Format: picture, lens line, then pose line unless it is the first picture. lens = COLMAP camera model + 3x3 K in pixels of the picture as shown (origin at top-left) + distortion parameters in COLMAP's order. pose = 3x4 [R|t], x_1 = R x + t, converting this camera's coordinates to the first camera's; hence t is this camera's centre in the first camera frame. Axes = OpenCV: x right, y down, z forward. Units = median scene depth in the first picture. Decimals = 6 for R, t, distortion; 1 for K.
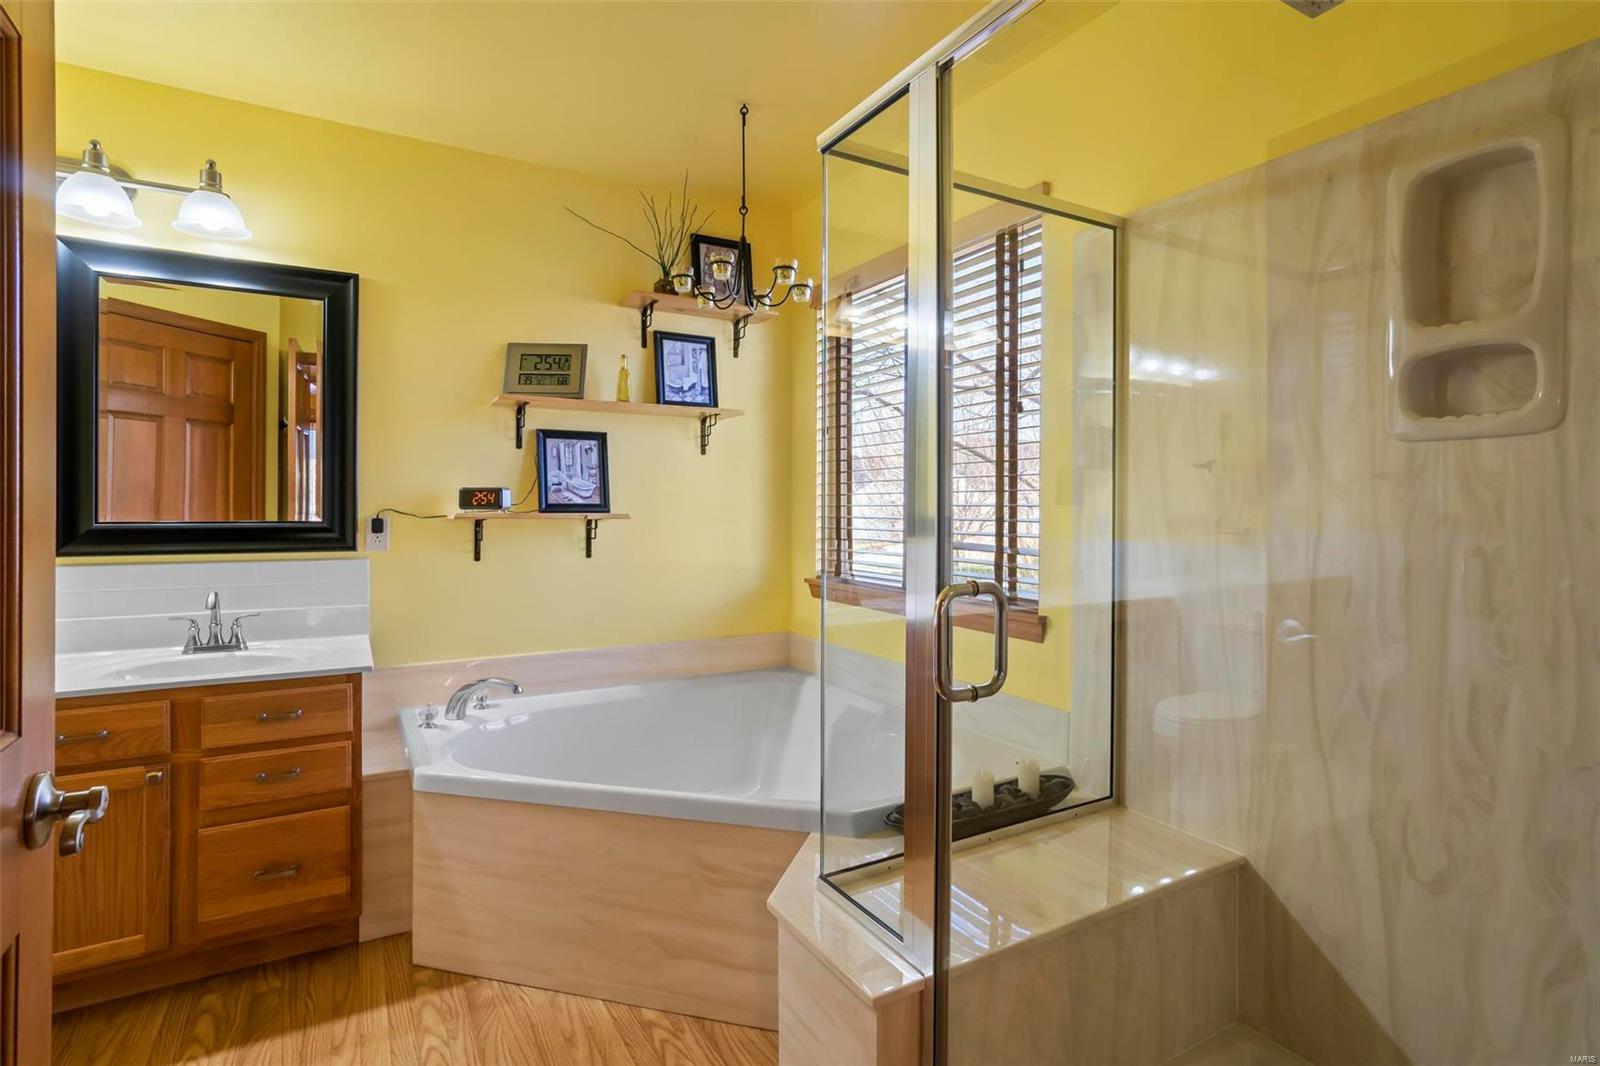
lens RADIAL K [[783.2, 0, 800.4], [0, 783.2, 522.9], [0, 0, 1]] dist [-0.010036, 0.006536]
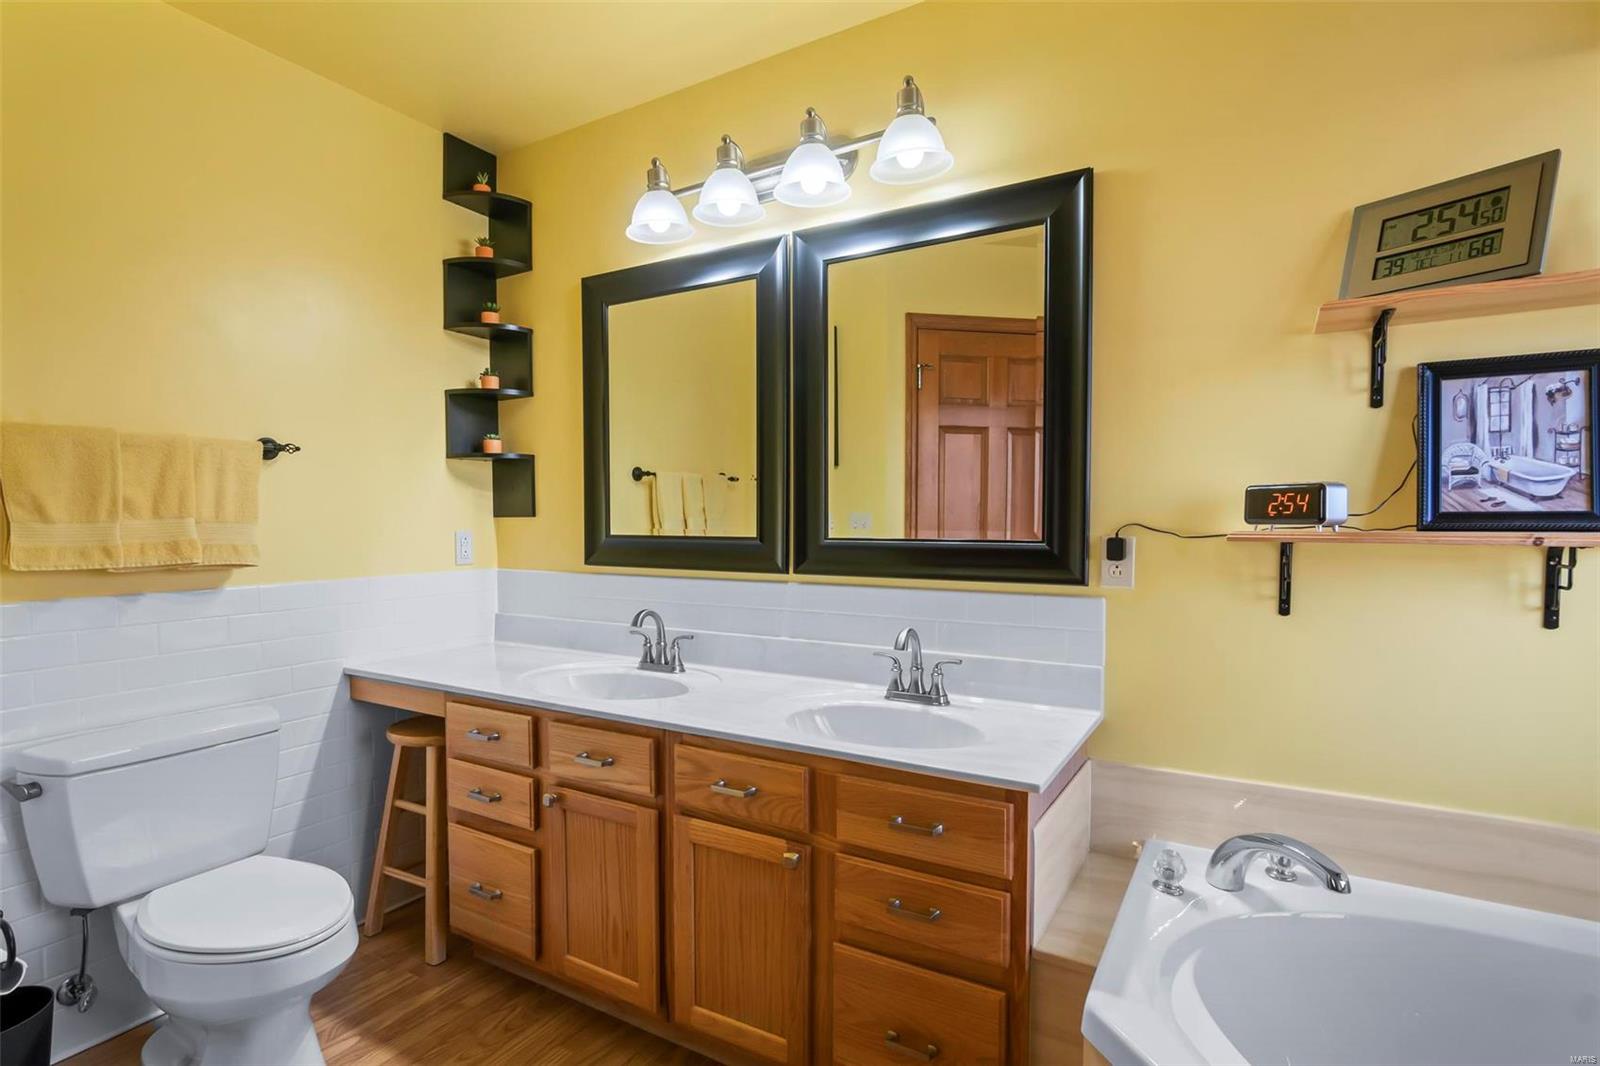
lens RADIAL K [[783.2, 0, 803.7], [0, 783.2, 549.4], [0, 0, 1]] dist [-0.010036, 0.006536]
pose [[0.481737, 0.028898, -0.875839, -0.091191], [-0.014673, 0.999582, 0.024910, -0.008344], [0.876193, 0.000851, 0.481960, 0.443148]]
